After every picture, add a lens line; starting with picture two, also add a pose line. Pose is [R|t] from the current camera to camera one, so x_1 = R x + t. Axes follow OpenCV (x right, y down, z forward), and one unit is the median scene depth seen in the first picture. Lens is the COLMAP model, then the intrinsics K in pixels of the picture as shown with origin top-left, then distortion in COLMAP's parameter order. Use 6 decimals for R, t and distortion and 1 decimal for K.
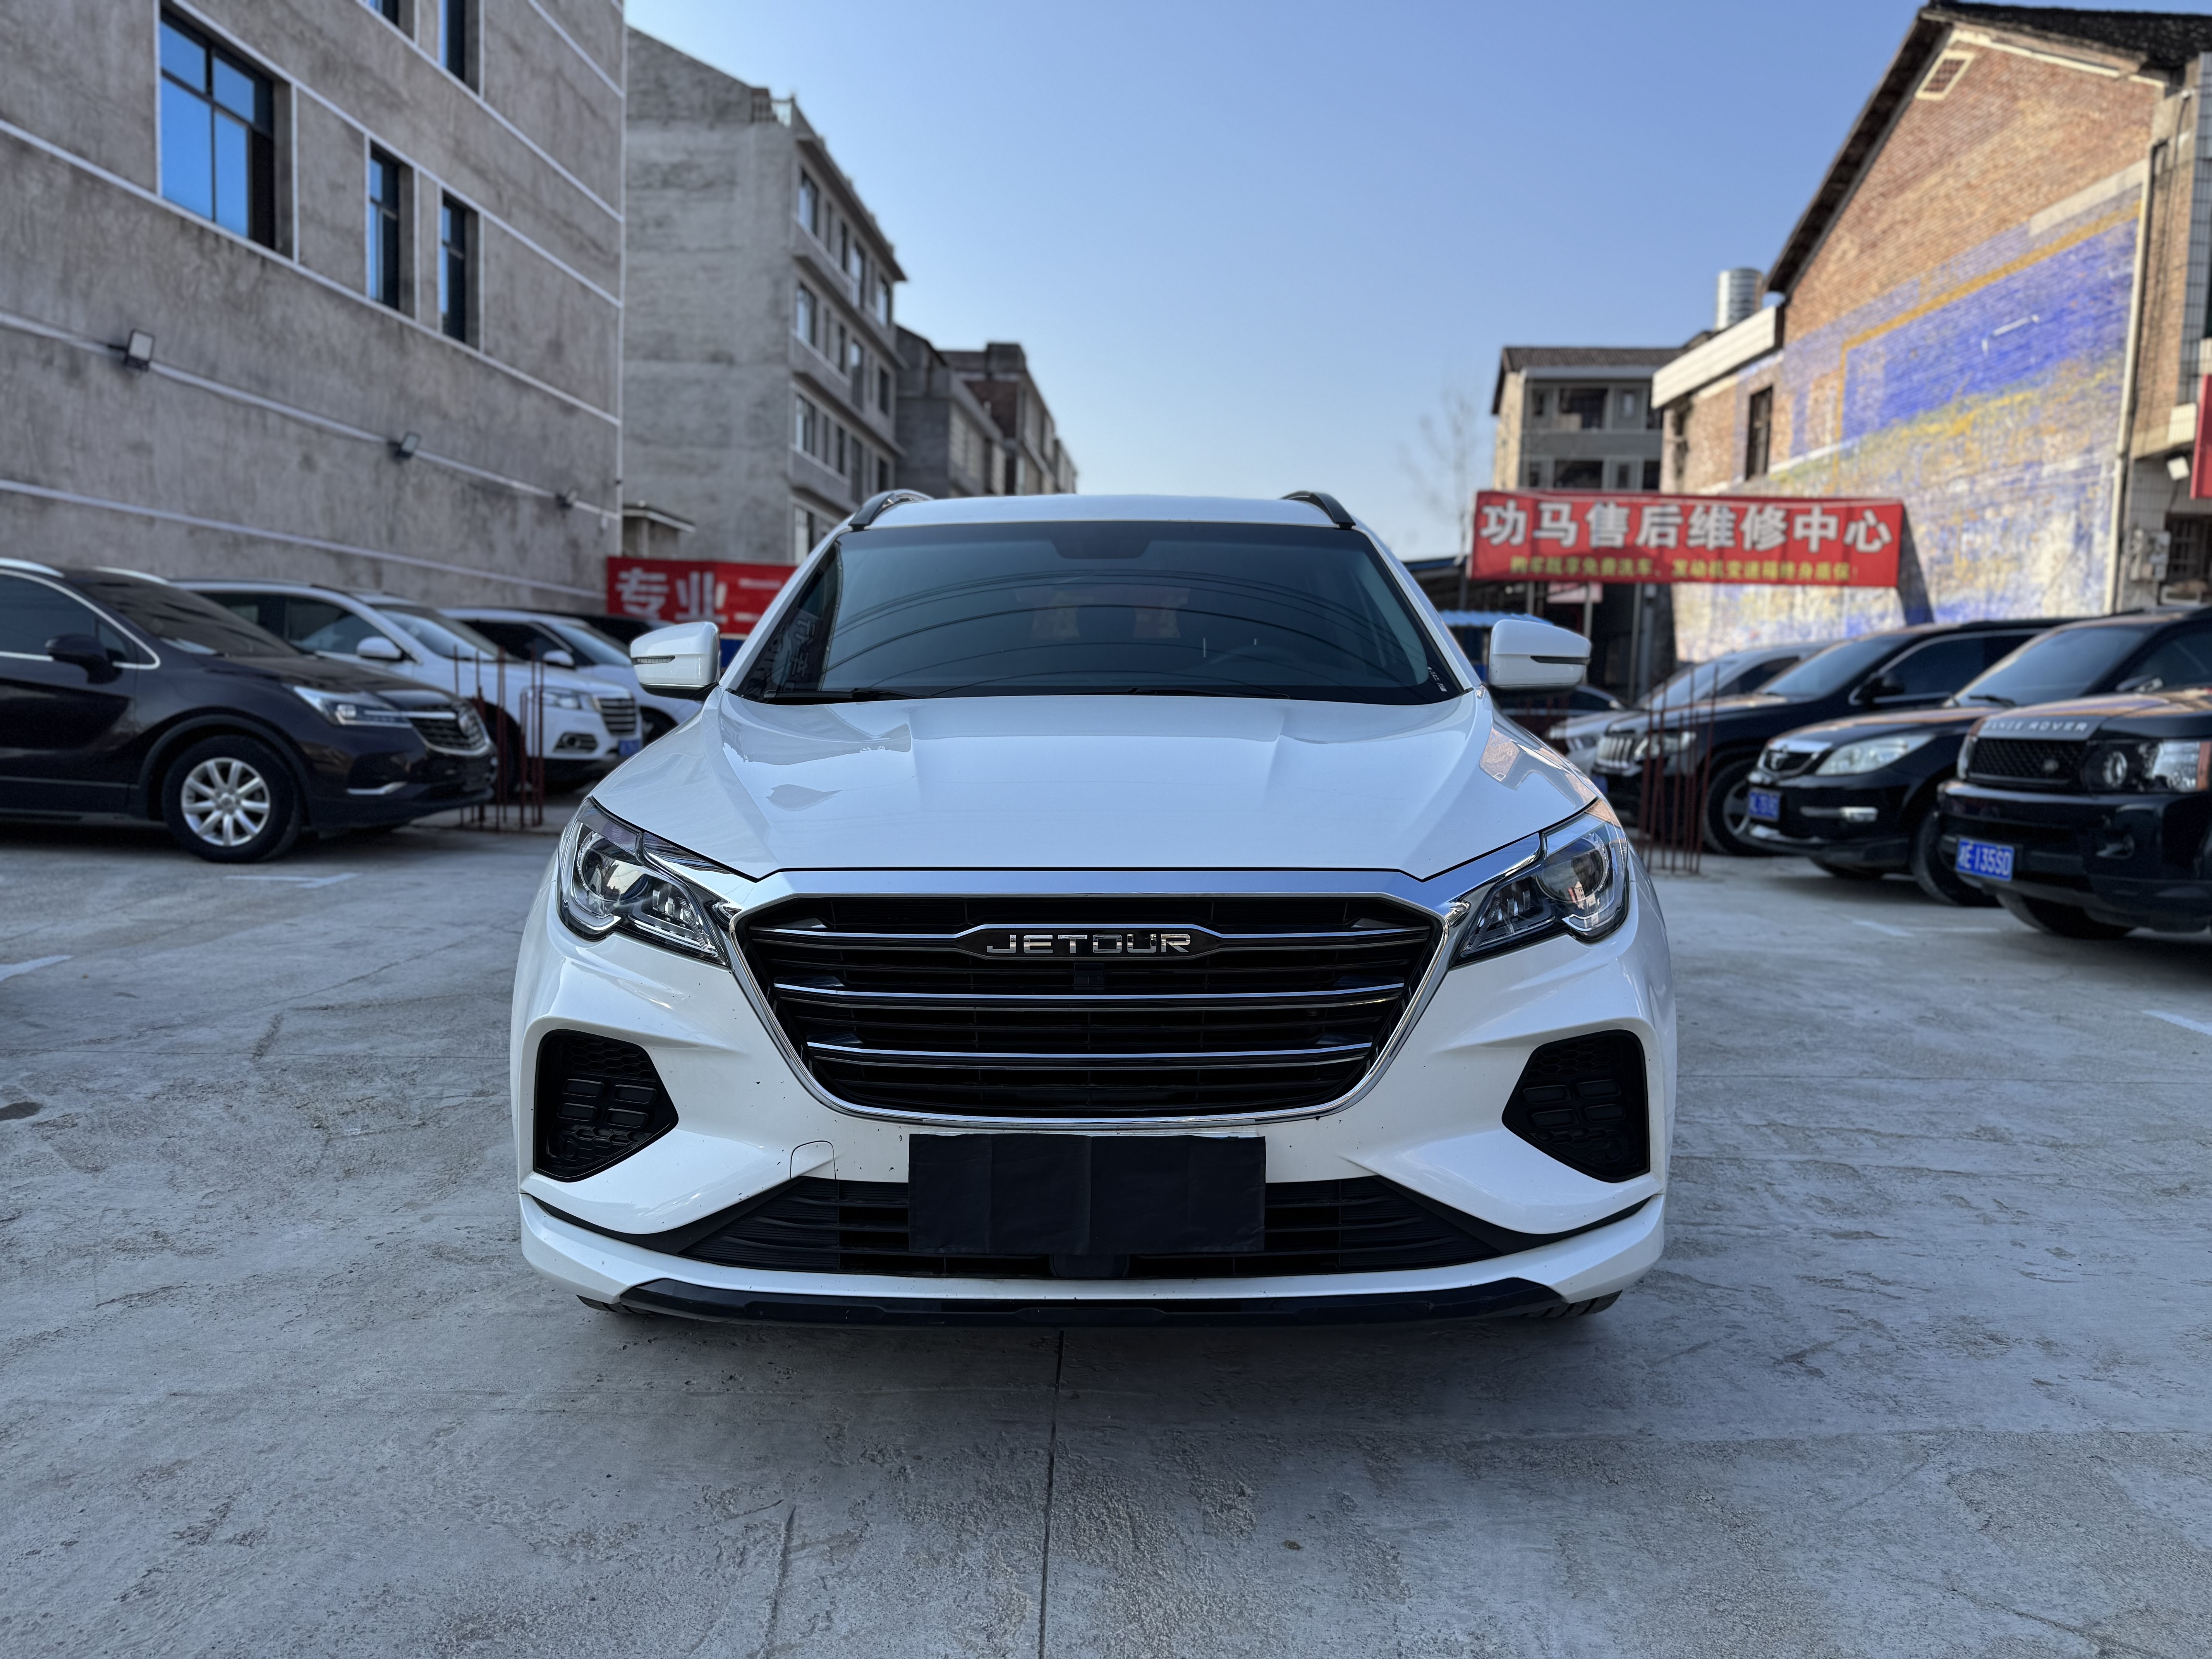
lens RADIAL K [[1560.6, 0, 1117.1], [0, 1560.6, 834.7], [0, 0, 1]] dist [0.011725, -0.021535]
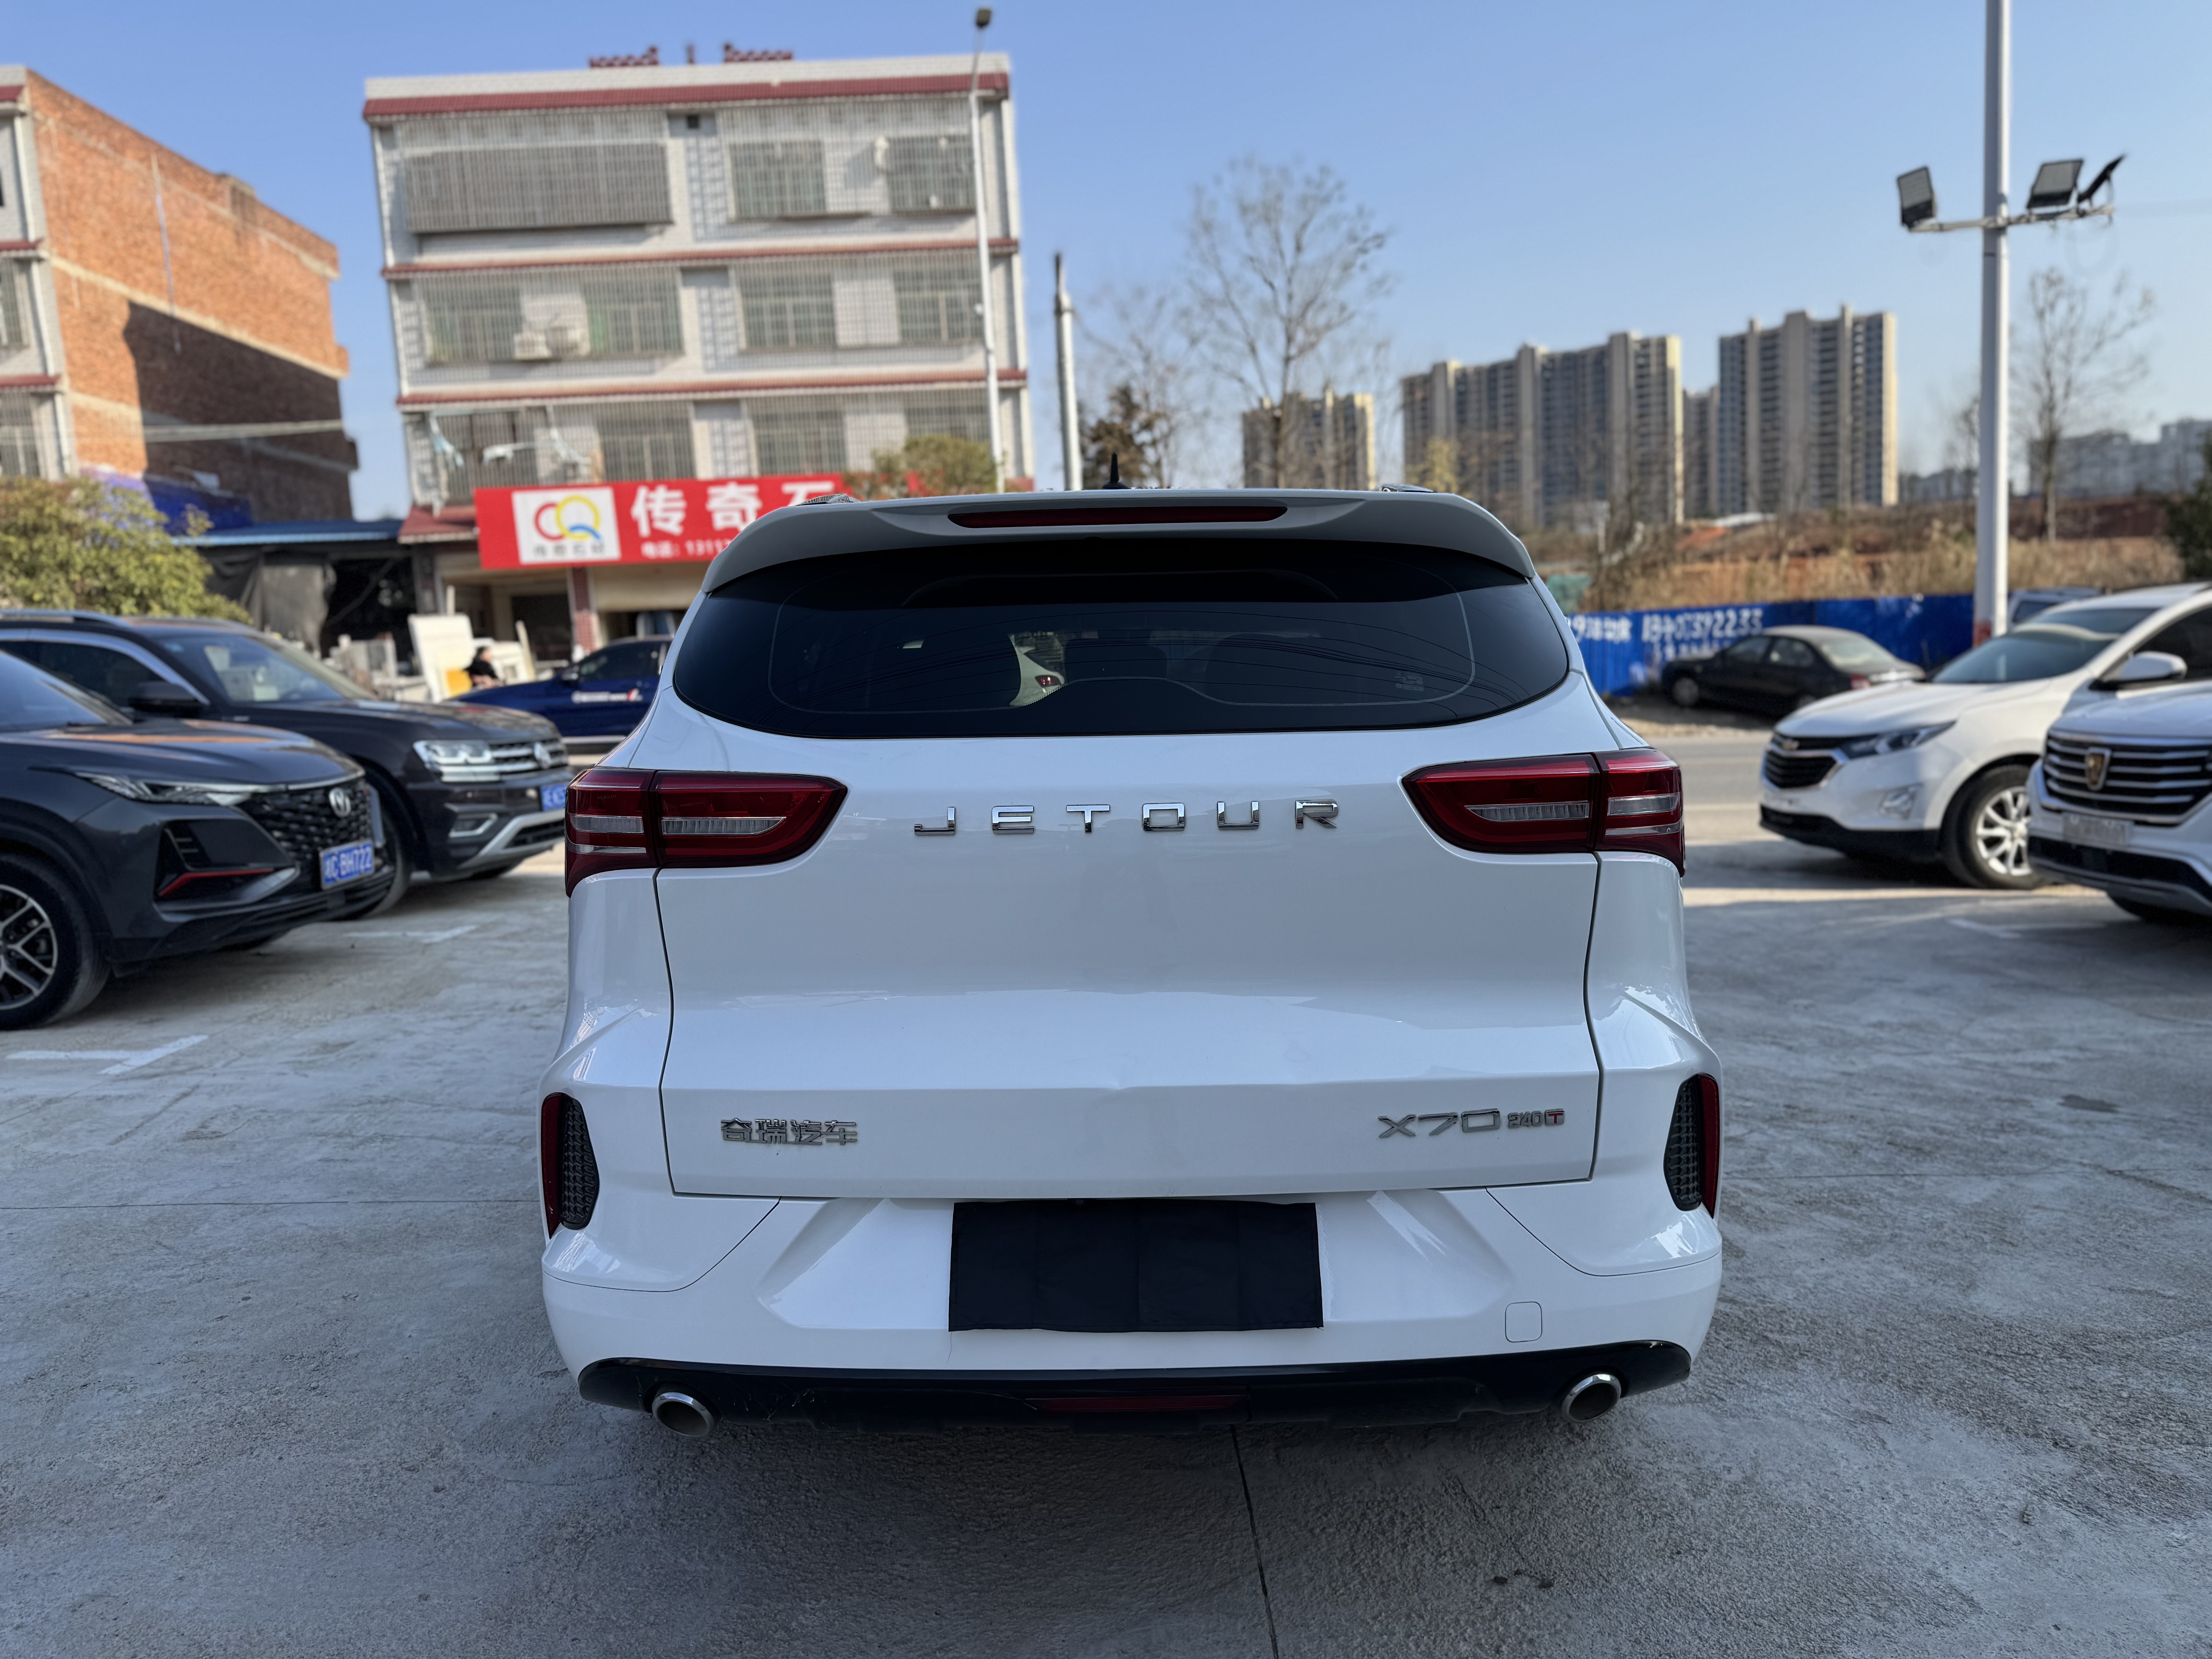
lens RADIAL K [[1560.6, 0, 1100.9], [0, 1560.6, 838.4], [0, 0, 1]] dist [0.011725, -0.021535]
pose [[-0.999779, 0.019403, 0.008114, -0.001586], [0.020656, 0.978500, 0.205209, -0.049729], [-0.003958, 0.205332, -0.978684, 0.399537]]
